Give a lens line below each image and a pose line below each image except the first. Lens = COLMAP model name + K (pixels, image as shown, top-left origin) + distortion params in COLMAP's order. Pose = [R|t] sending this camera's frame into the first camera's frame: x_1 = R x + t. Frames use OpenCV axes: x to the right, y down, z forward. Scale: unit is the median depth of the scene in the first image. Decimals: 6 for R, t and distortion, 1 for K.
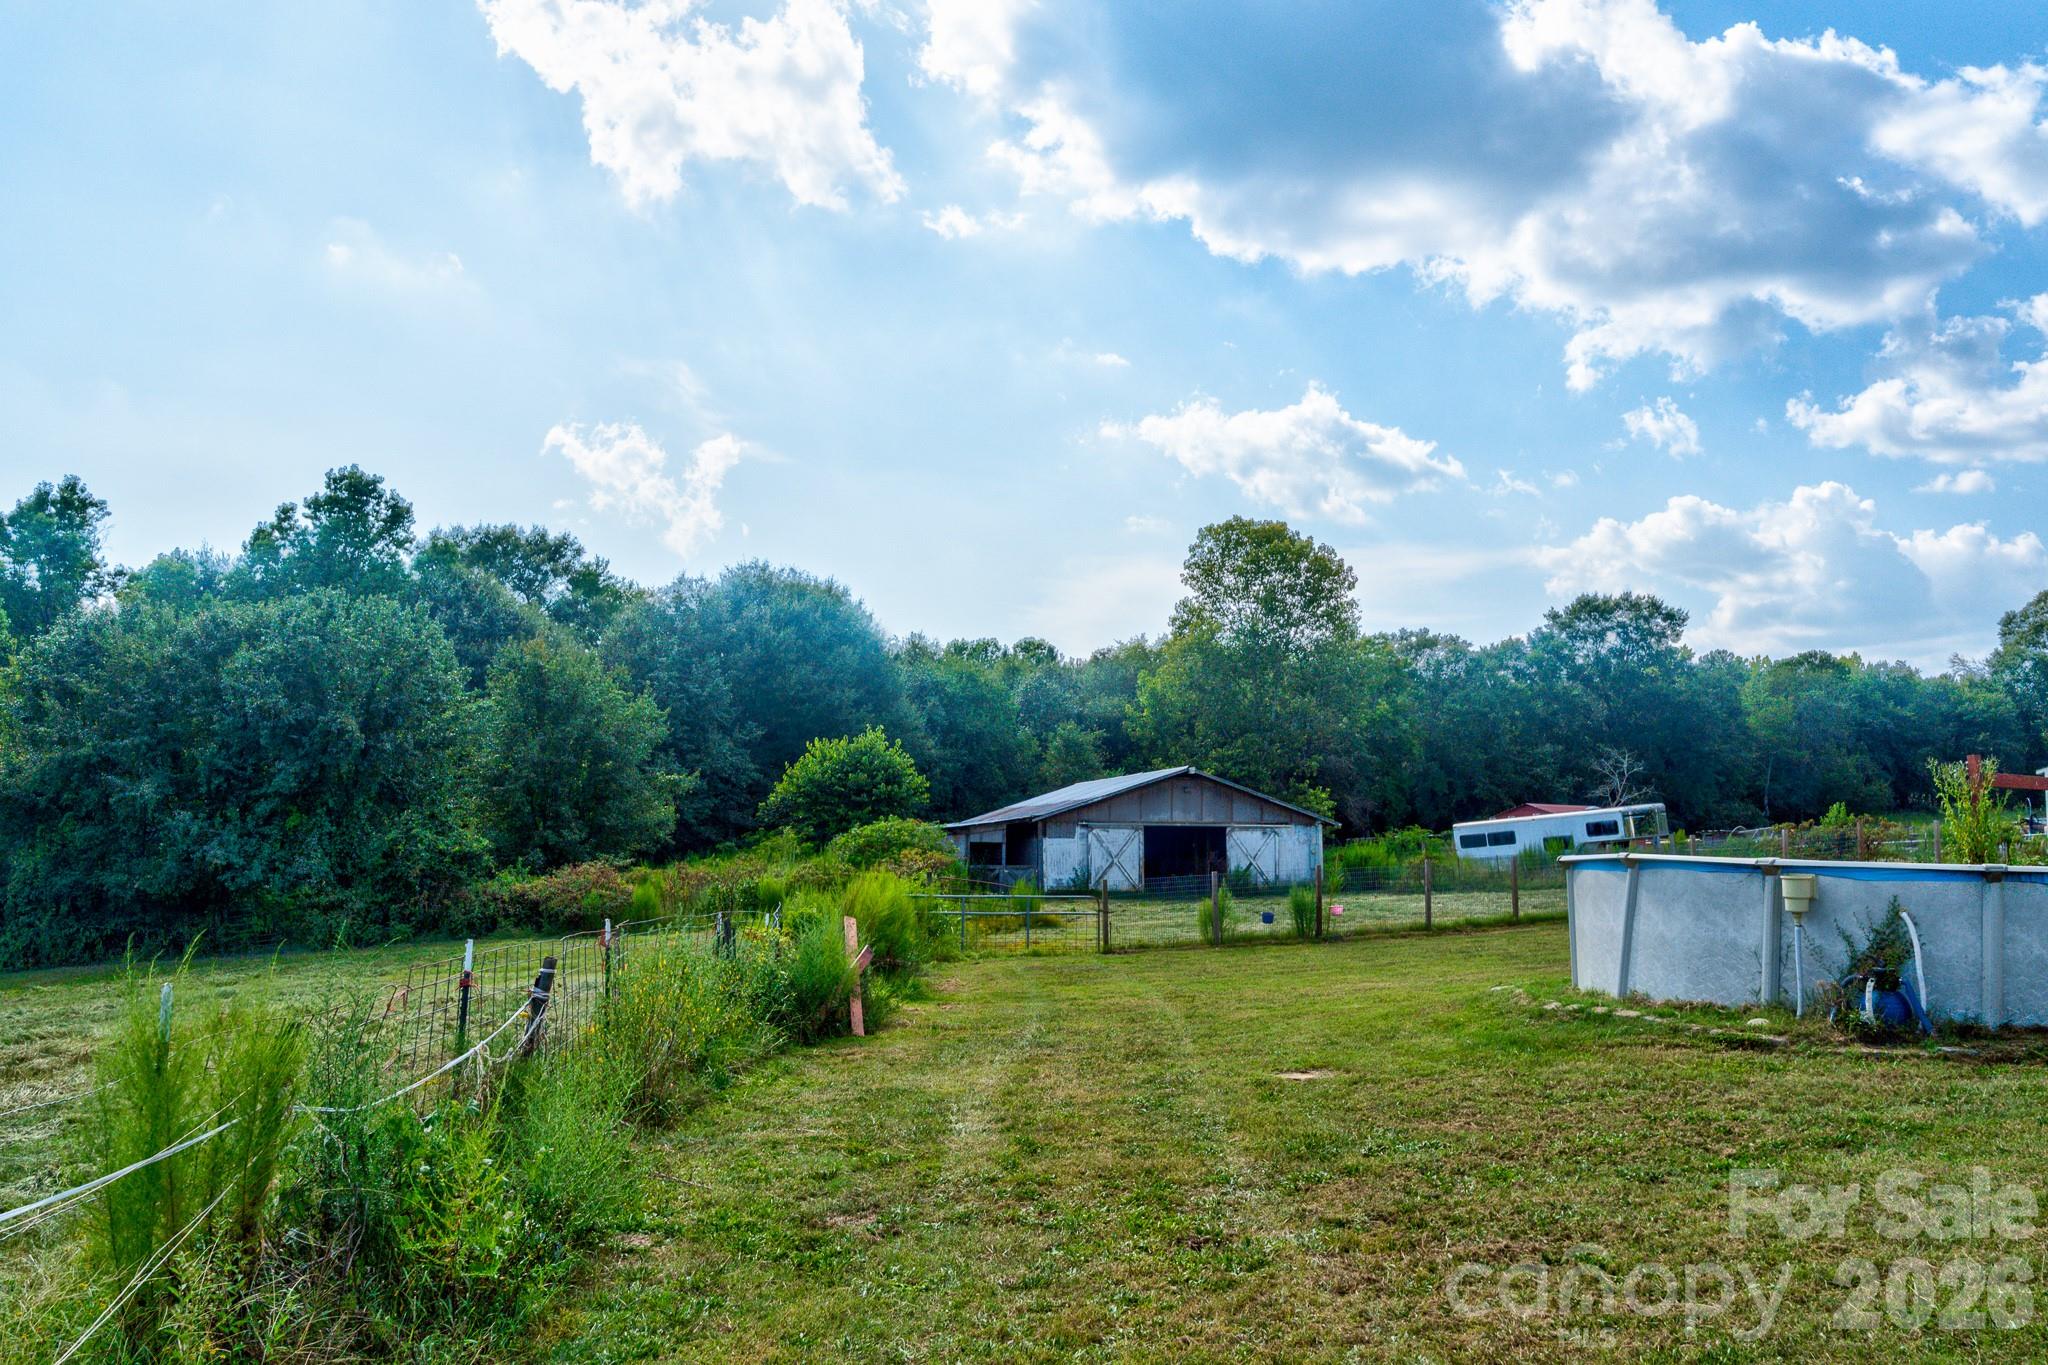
lens RADIAL K [[1571.4, 0, 1023.1], [0, 1571.4, 682.2], [0, 0, 1]] dist [0.007964, 0.002312]
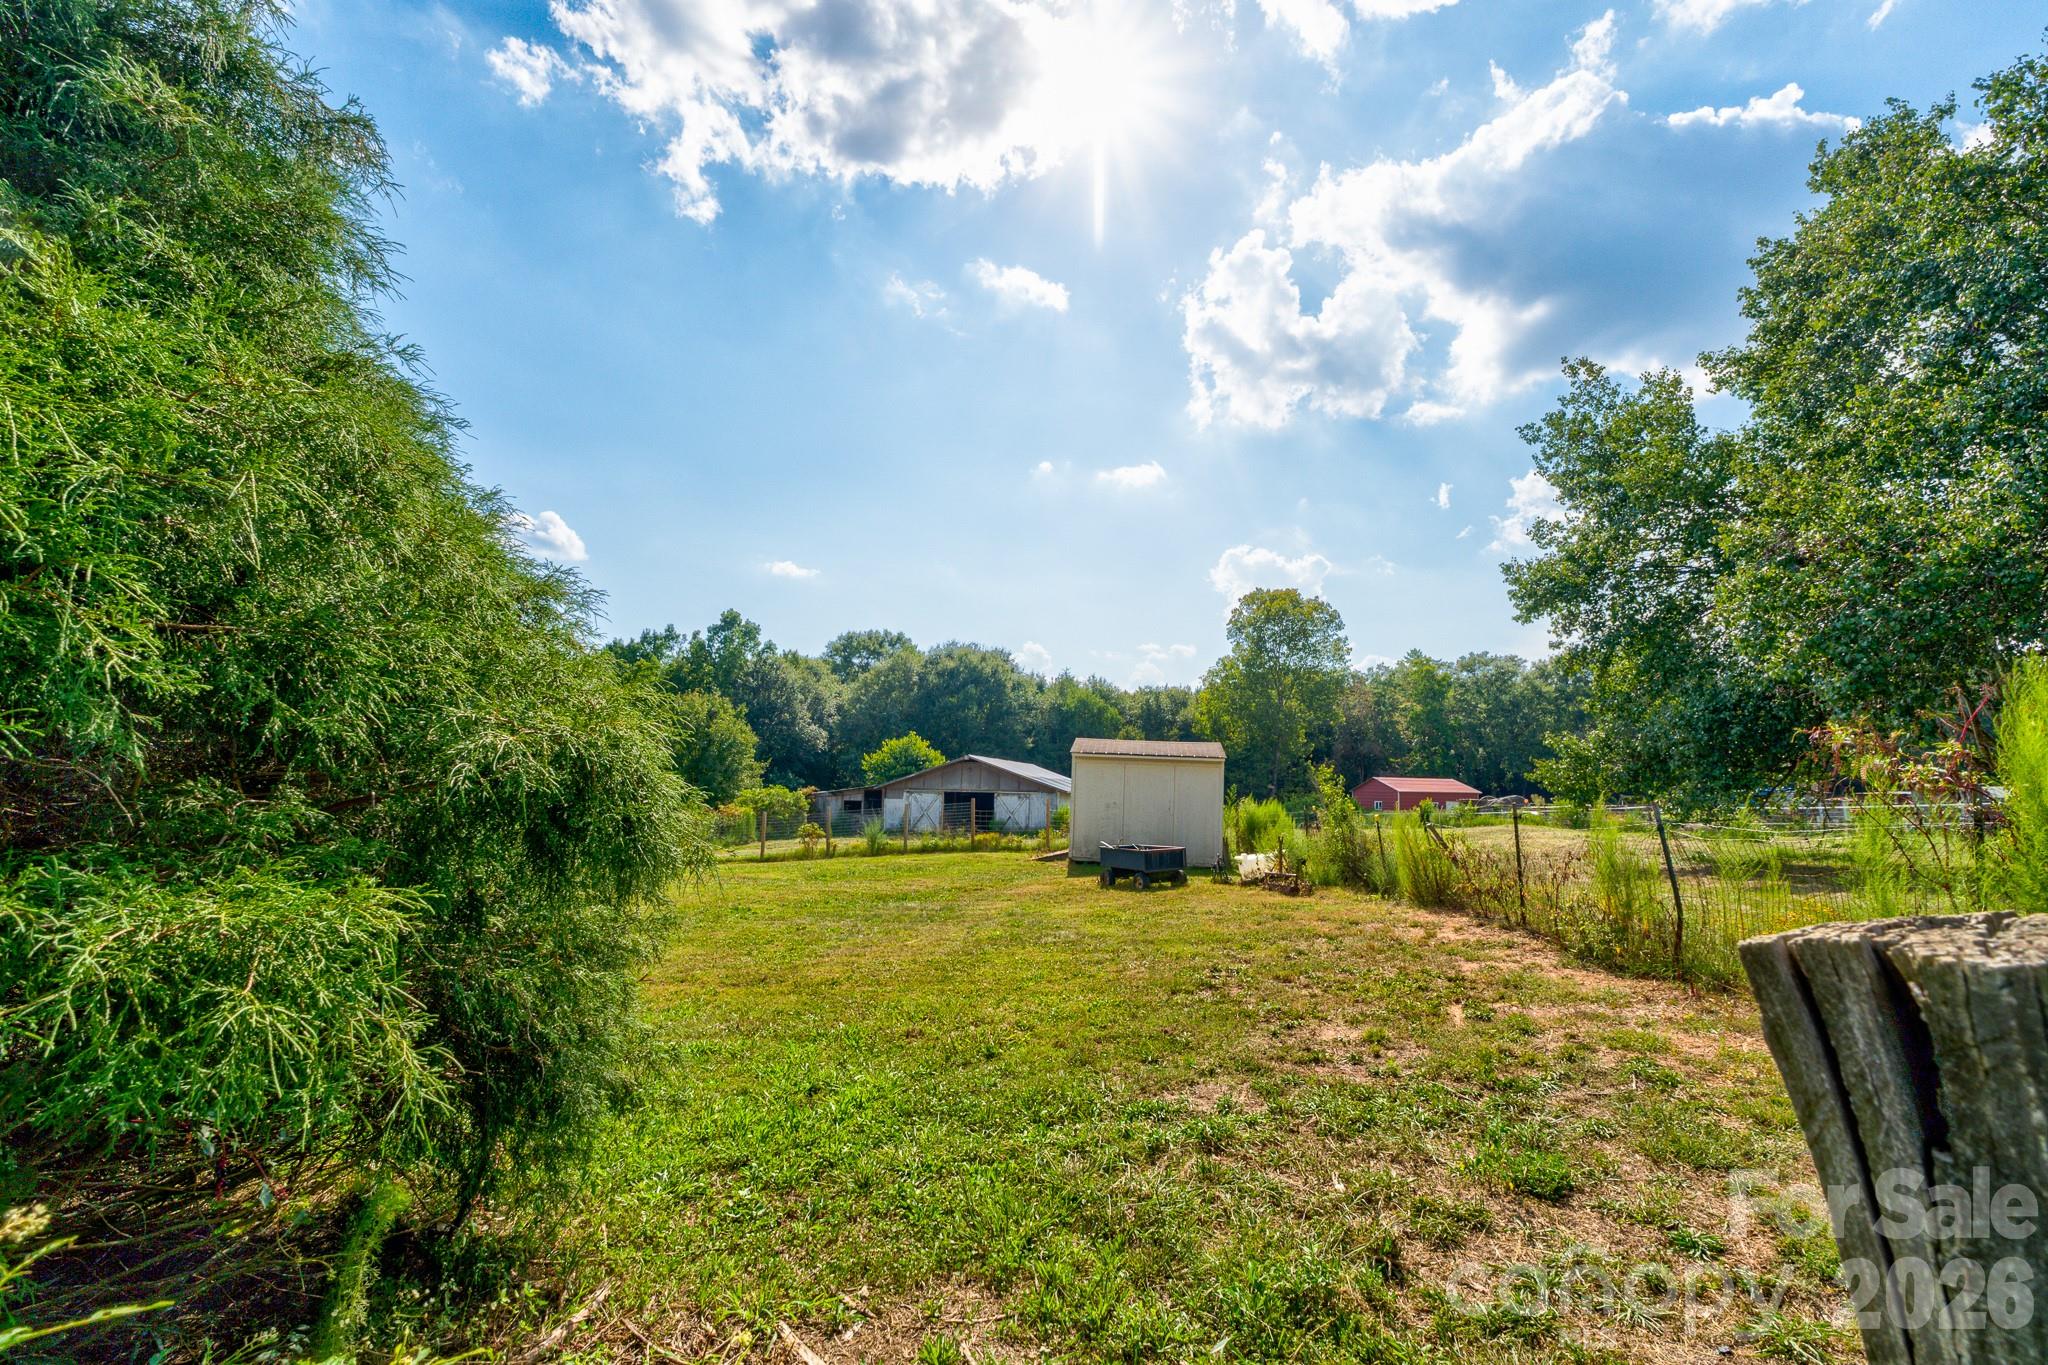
lens RADIAL K [[899.3, 0, 1023.6], [0, 899.3, 682.5], [0, 0, 1]] dist [0.000553, -0.000111]
pose [[0.837077, -0.042763, -0.545412, 0.590414], [0.025016, 0.998889, -0.039925, 0.017935], [0.546513, 0.019777, 0.837217, 0.253005]]
